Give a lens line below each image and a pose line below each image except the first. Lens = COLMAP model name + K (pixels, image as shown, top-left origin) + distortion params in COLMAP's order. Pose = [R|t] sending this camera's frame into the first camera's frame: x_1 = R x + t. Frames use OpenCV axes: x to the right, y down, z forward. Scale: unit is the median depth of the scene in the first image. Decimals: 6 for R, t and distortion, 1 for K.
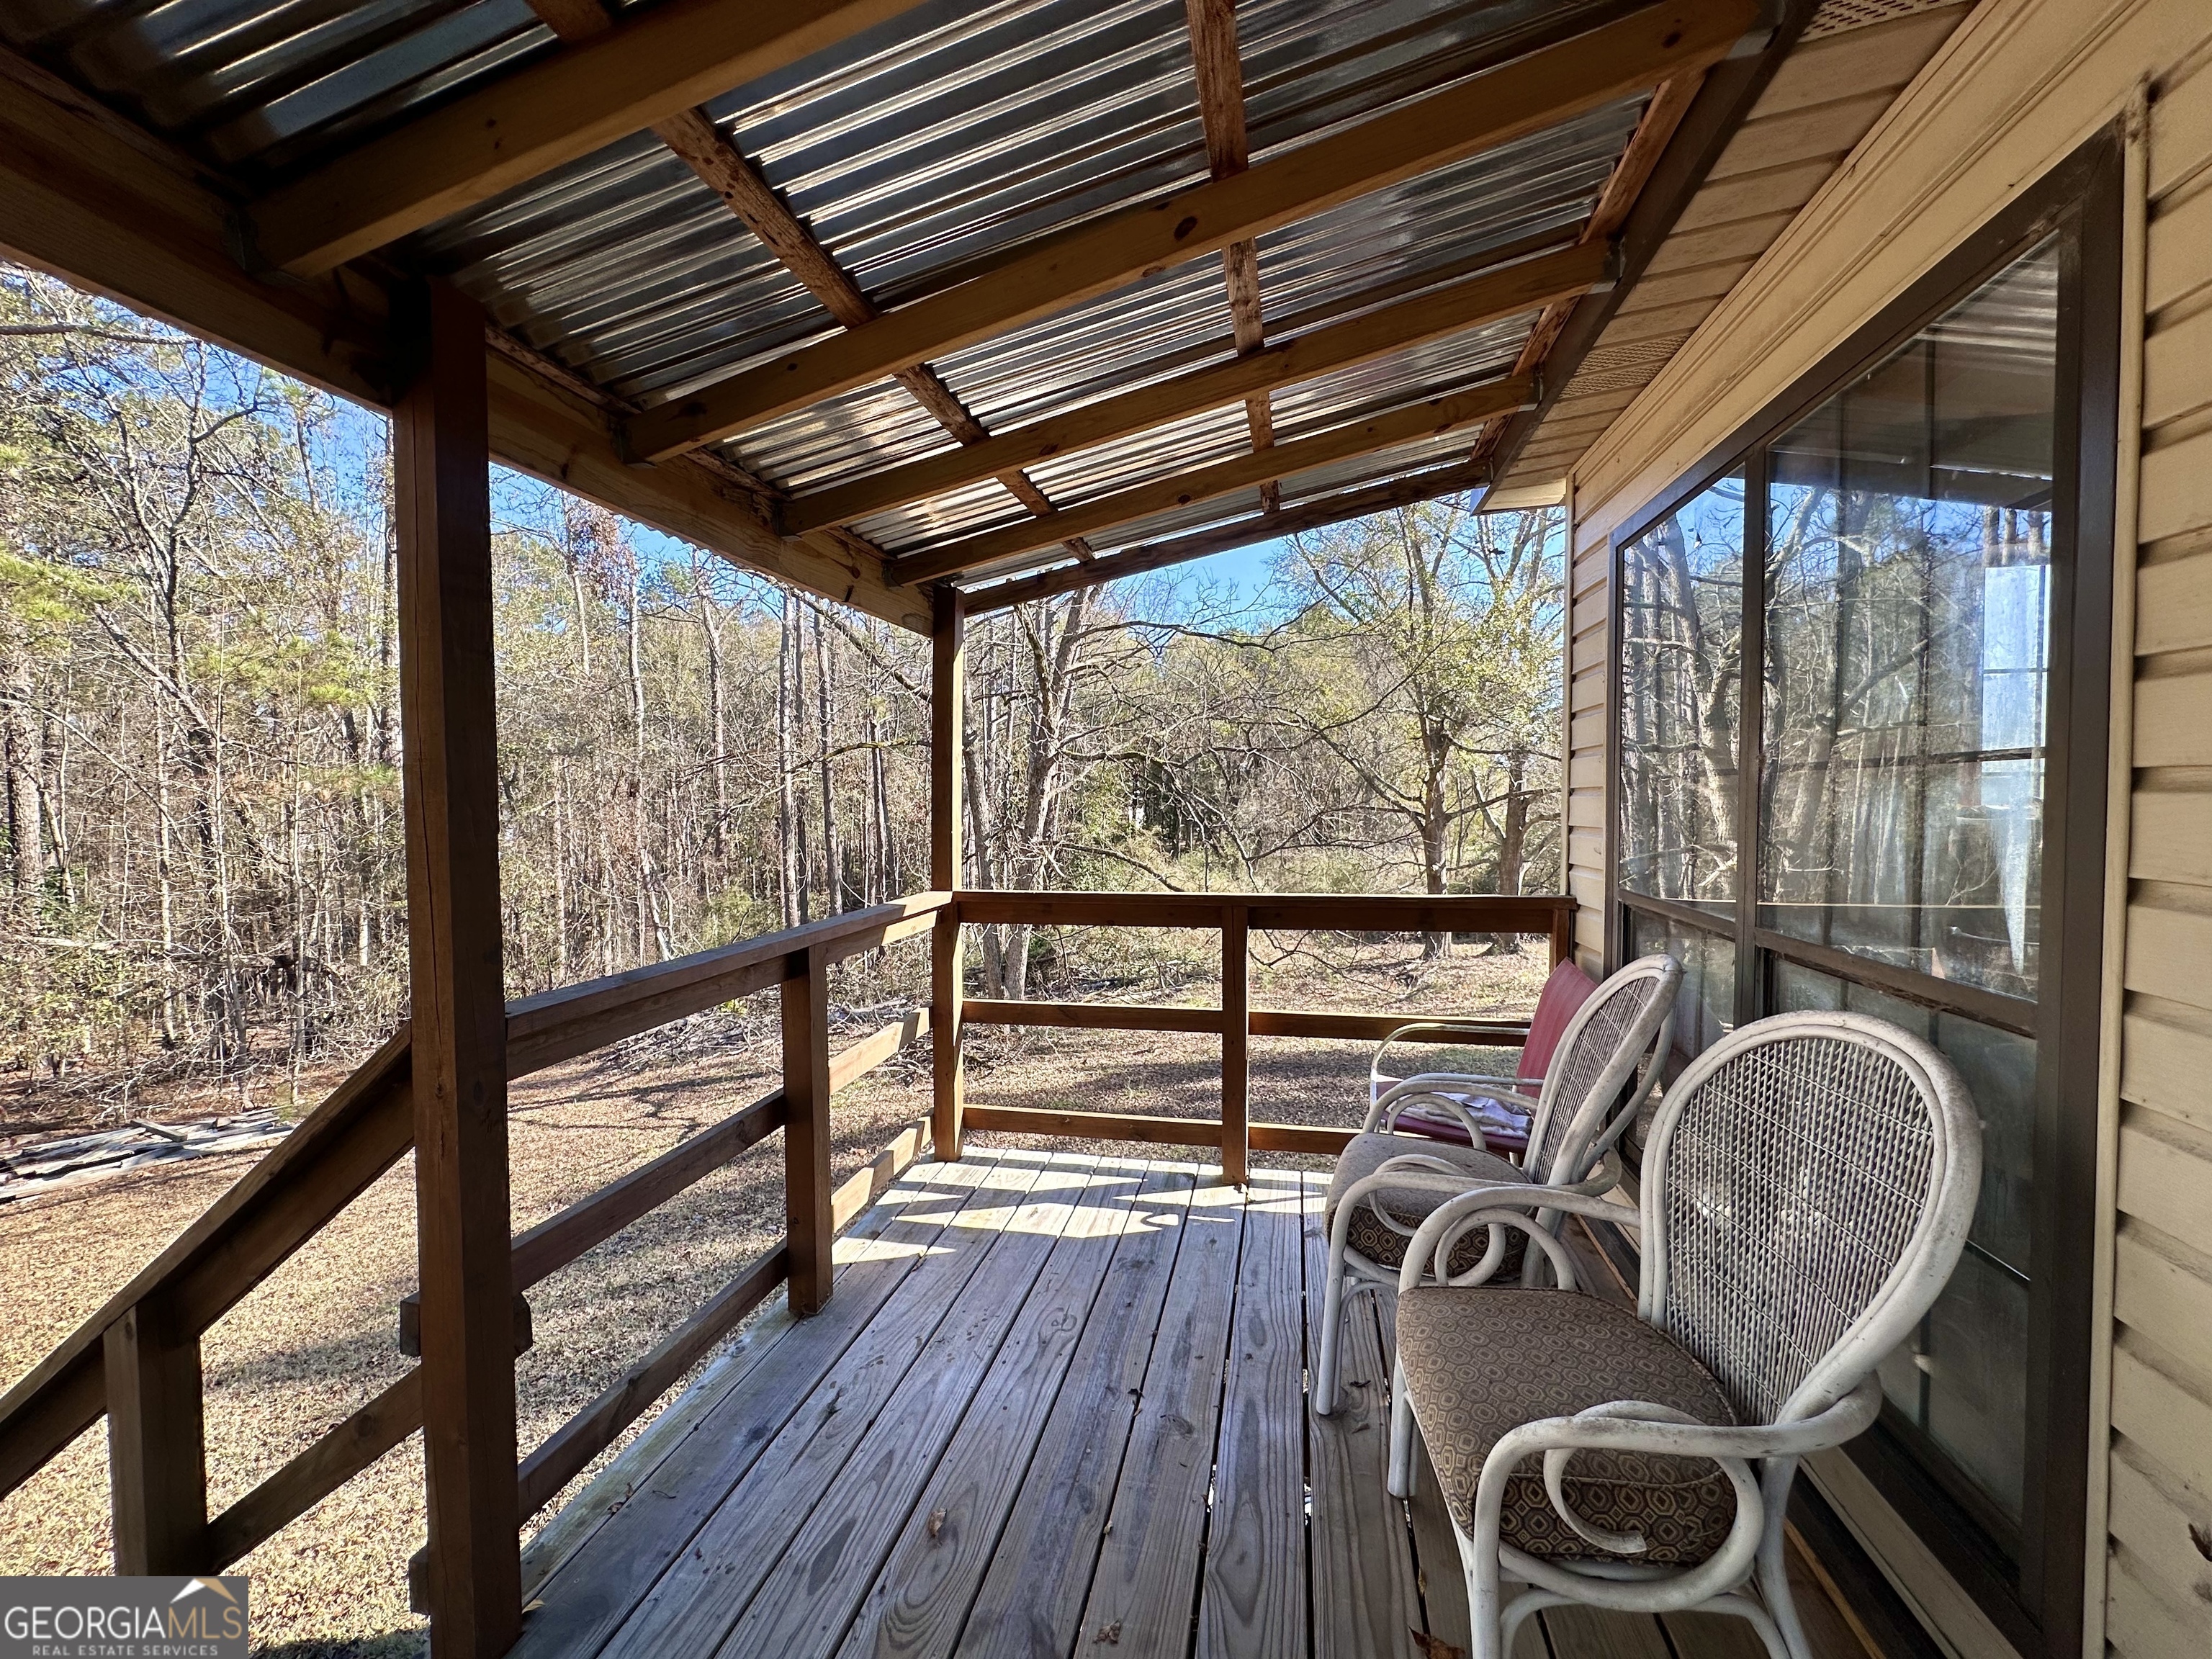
lens RADIAL K [[882.9, 0, 1106.1], [0, 882.9, 826.7], [0, 0, 1]] dist [-0.002900, 0.000618]
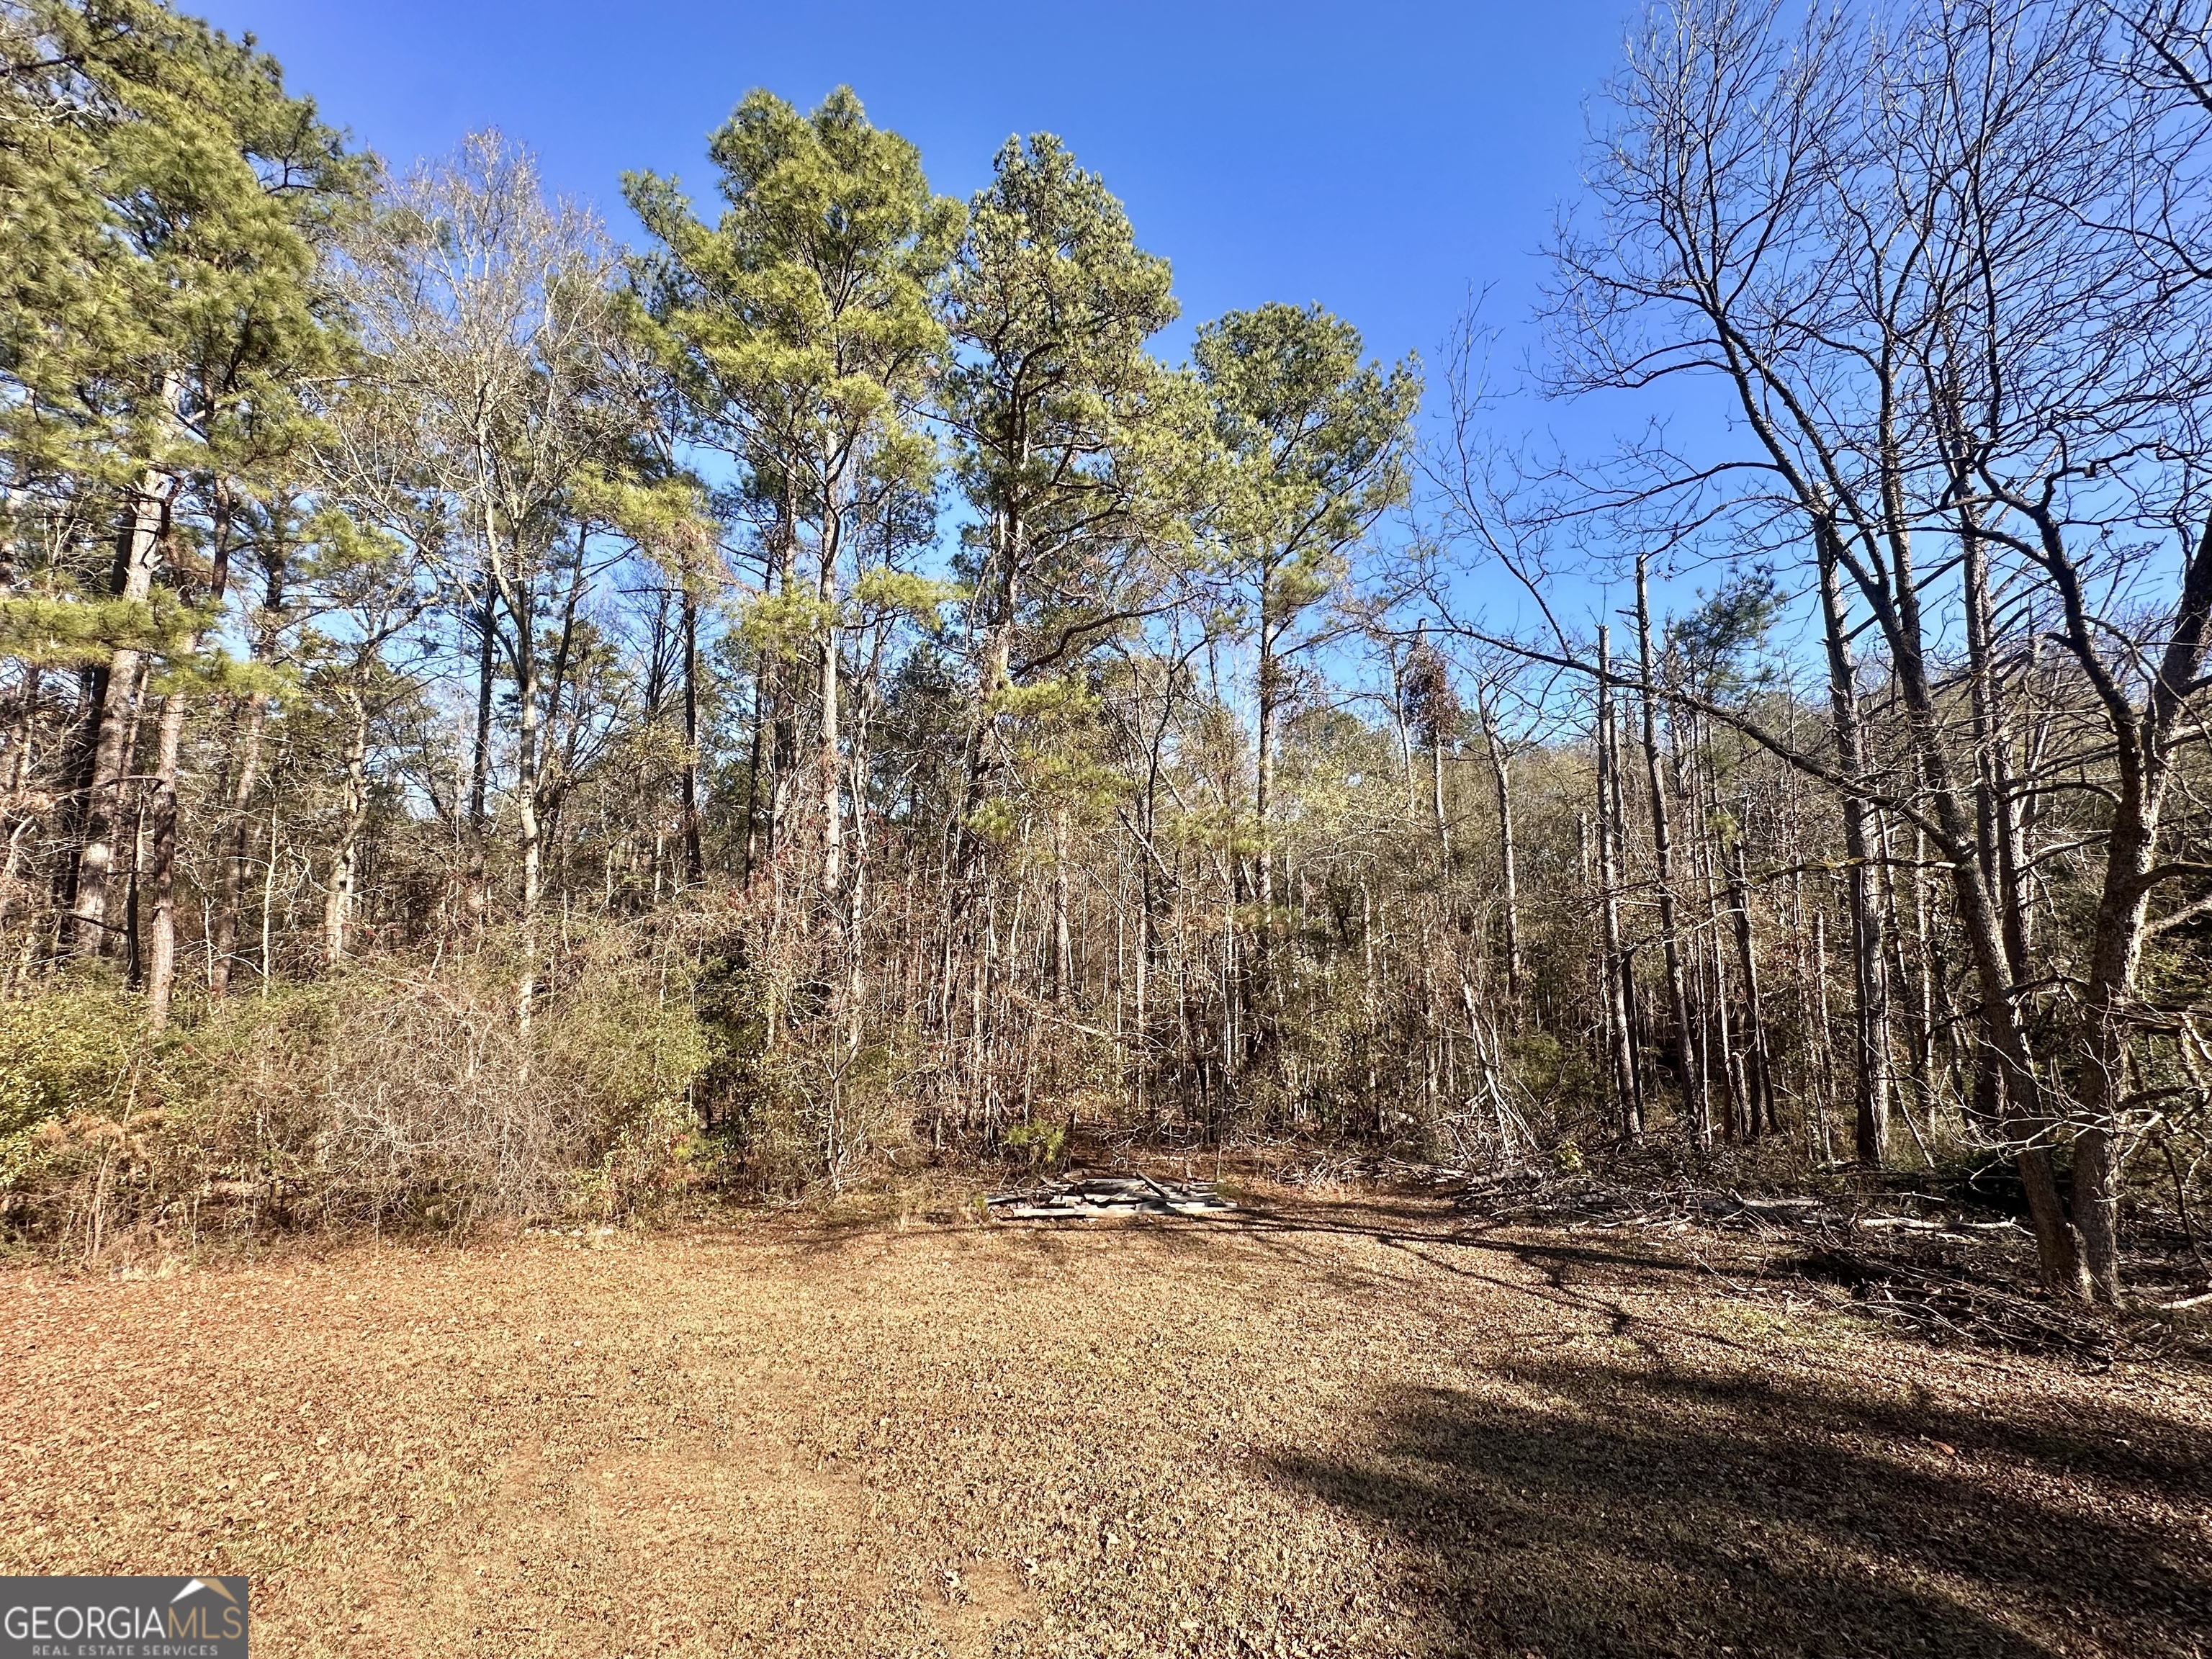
lens RADIAL K [[882.9, 0, 1100.6], [0, 882.9, 832.0], [0, 0, 1]] dist [-0.002900, 0.000618]
pose [[0.688709, -0.074308, -0.721220, -0.131777], [-0.031458, 0.990735, -0.132116, 0.000755], [0.724355, 0.113678, 0.679991, -0.003993]]
